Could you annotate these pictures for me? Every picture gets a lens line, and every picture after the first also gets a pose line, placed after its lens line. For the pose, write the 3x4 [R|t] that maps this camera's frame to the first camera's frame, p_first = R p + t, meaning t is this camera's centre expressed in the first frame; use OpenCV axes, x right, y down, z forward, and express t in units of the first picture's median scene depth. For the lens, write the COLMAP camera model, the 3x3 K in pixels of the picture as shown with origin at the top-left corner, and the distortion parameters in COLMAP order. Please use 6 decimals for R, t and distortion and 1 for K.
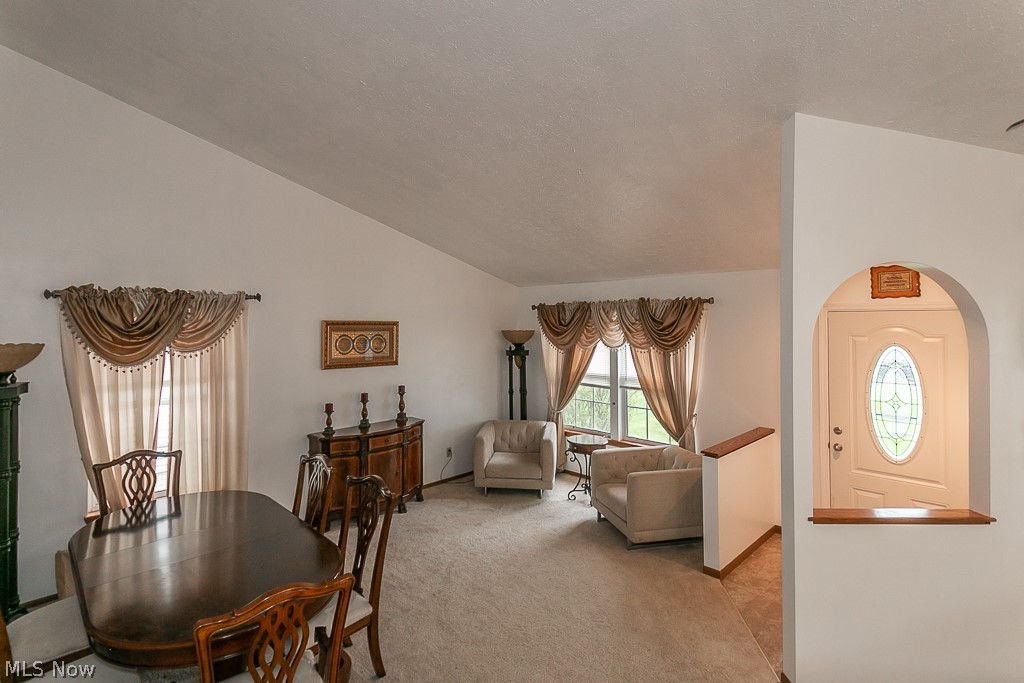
lens RADIAL K [[520.0, 0, 508.5], [0, 520.0, 323.9], [0, 0, 1]] dist [0.053085, -0.001897]
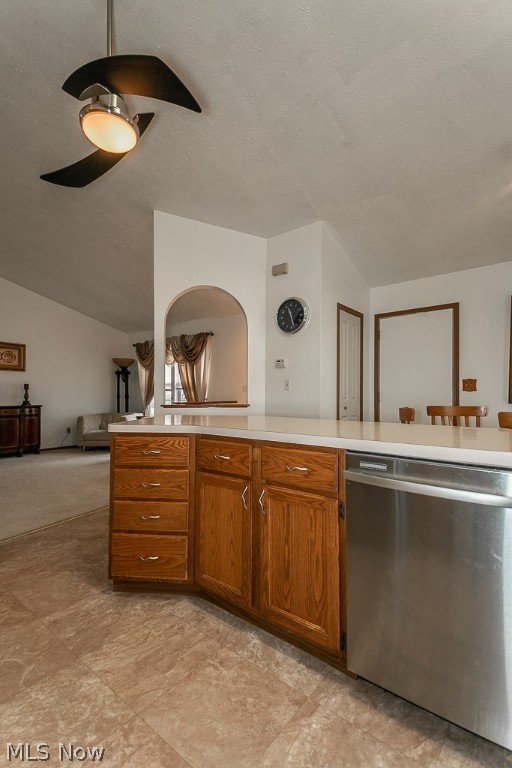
lens RADIAL K [[362.3, 0, 279.5], [0, 362.3, 394.1], [0, 0, 1]] dist [0.051555, -0.026886]
pose [[0.991055, 0.003723, 0.133405, 0.419342], [-0.001003, 0.999790, -0.020456, 0.173712], [-0.133453, 0.020140, 0.990850, -0.233122]]
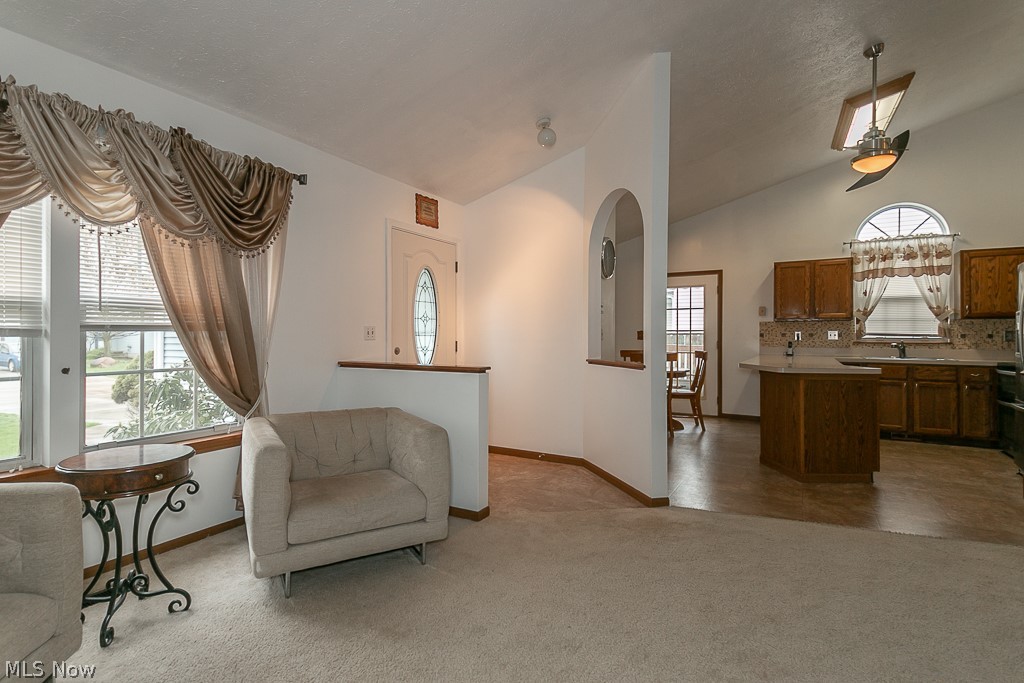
lens RADIAL K [[499.7, 0, 488.6], [0, 499.7, 343.6], [0, 0, 1]] dist [-0.008958, -0.007712]
pose [[-0.228284, -0.004973, 0.973582, -0.255189], [0.007493, 0.999948, 0.006864, 0.146086], [-0.973566, 0.008862, -0.228235, 0.837172]]
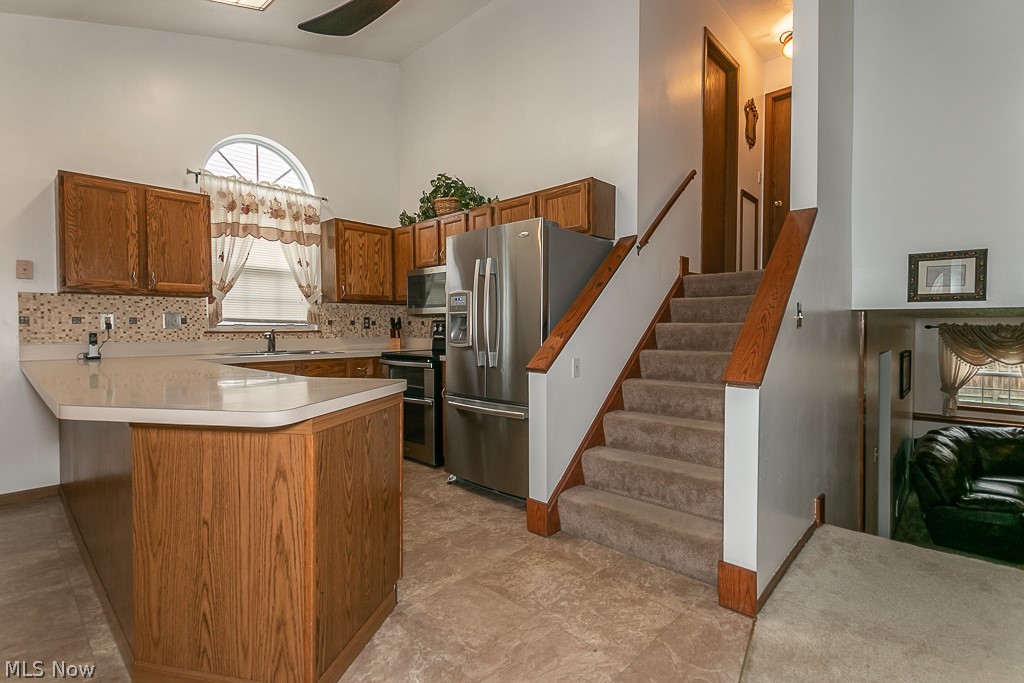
lens RADIAL K [[483.1, 0, 513.2], [0, 483.1, 334.6], [0, 0, 1]] dist [0.051555, -0.026886]
pose [[-0.998941, 0.012416, -0.044310, 0.223840], [0.011216, 0.999566, 0.027224, 0.146290], [0.044629, 0.026698, -0.998647, 0.515512]]
